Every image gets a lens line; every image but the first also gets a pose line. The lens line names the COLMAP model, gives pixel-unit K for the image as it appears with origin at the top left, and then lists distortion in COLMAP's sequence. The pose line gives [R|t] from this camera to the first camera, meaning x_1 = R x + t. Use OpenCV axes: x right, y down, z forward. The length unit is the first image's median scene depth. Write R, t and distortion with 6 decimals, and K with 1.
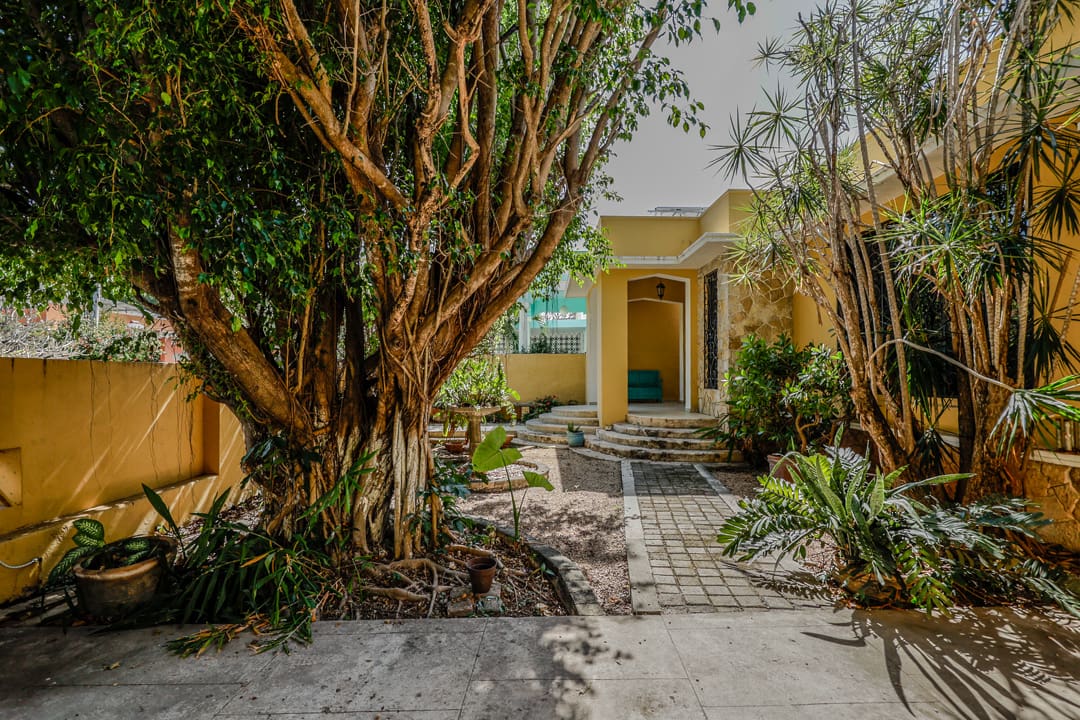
lens RADIAL K [[536.3, 0, 540.0], [0, 536.3, 375.8], [0, 0, 1]] dist [-0.002441, -0.000209]
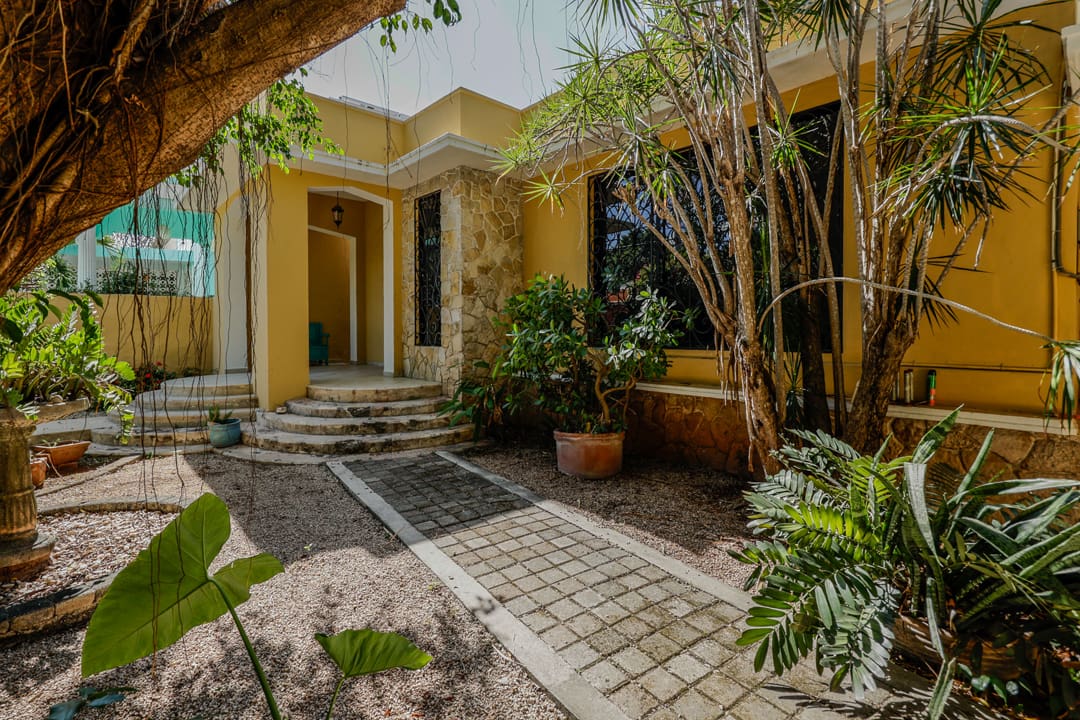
lens RADIAL K [[550.9, 0, 574.2], [0, 550.9, 335.4], [0, 0, 1]] dist [-0.002274, -0.000248]
pose [[0.747375, -0.011717, 0.664299, -0.056153], [0.005285, 0.999918, 0.011691, 0.001026], [-0.664381, -0.005227, 0.747375, 0.287634]]
